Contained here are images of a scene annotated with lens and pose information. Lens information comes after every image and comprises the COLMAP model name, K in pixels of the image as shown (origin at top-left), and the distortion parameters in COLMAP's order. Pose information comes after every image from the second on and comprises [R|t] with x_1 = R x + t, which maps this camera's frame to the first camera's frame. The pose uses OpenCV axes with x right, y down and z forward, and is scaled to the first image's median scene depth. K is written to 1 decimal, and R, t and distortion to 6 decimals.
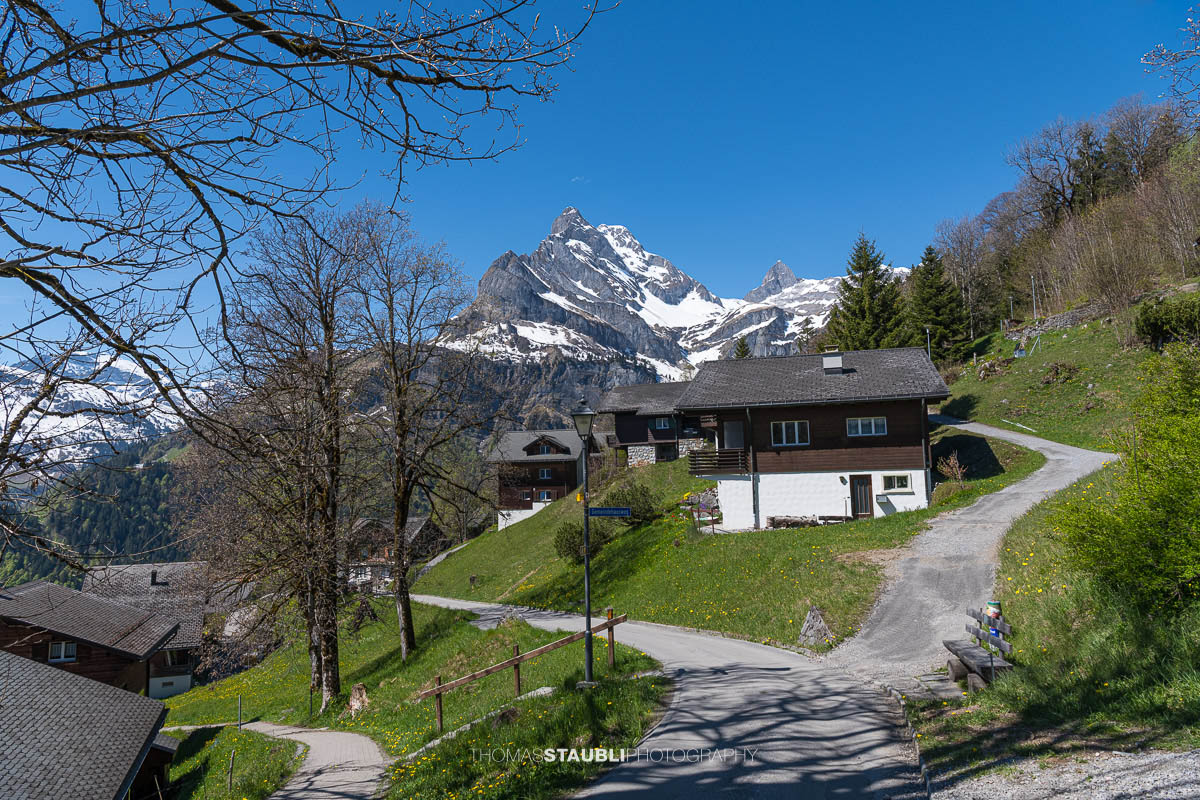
lens RADIAL K [[802.7, 0, 597.2], [0, 802.7, 398.5], [0, 0, 1]] dist [0.008687, -0.009326]
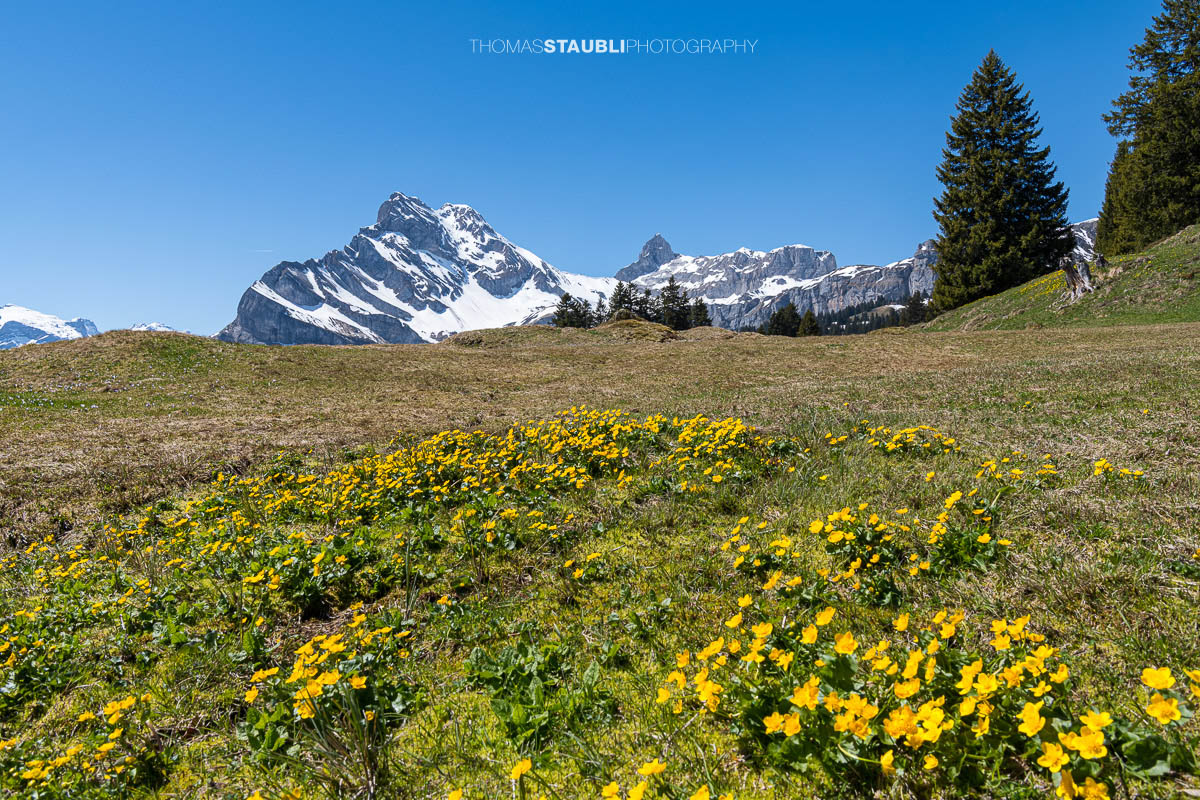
lens RADIAL K [[957.1, 0, 596.8], [0, 957.1, 398.9], [0, 0, 1]] dist [-0.001761, -0.020392]
pose [[0.998814, 0.007692, -0.048070, 0.284550], [-0.004040, 0.997128, 0.075624, -0.088627], [0.048514, -0.075340, 0.995977, -0.150422]]
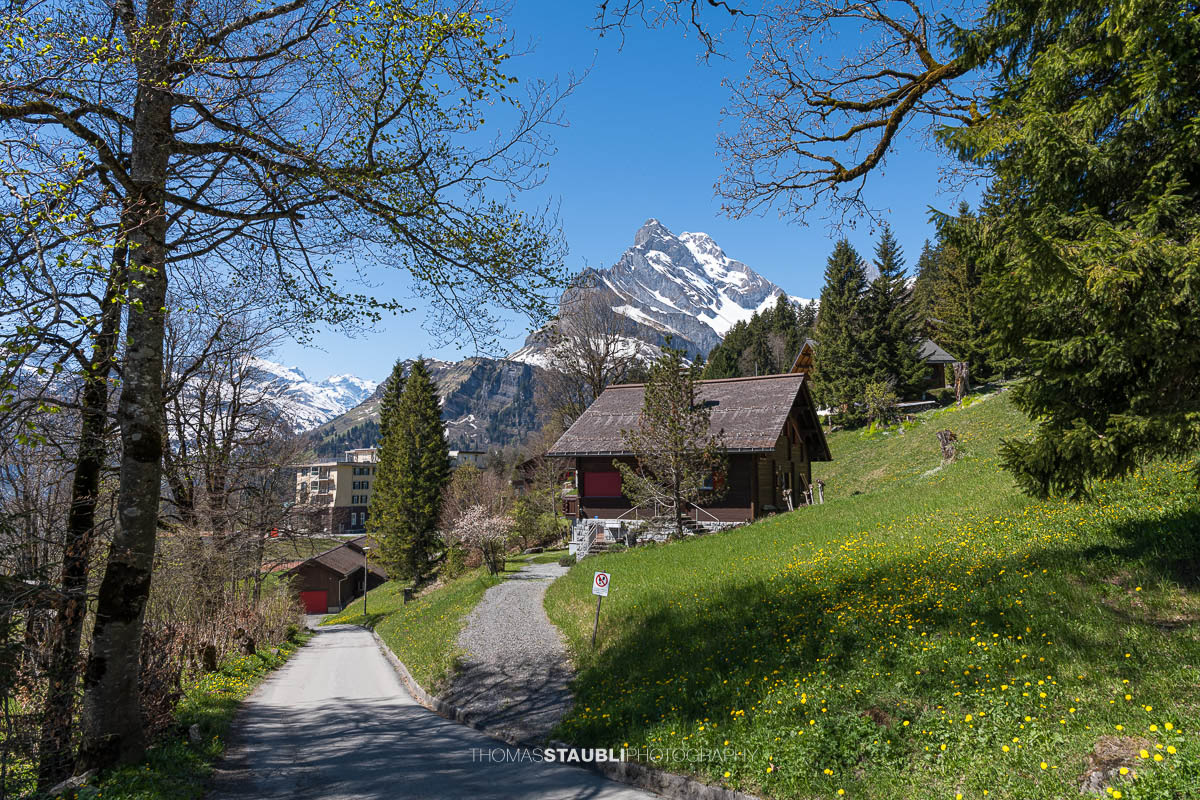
lens RADIAL K [[802.7, 0, 599.7], [0, 802.7, 402.9], [0, 0, 1]] dist [0.008687, -0.009326]
pose [[0.990855, -0.004284, -0.134864, 0.043682], [0.006849, 0.999804, 0.018562, -0.016786], [0.134759, -0.019315, 0.990690, -0.069771]]
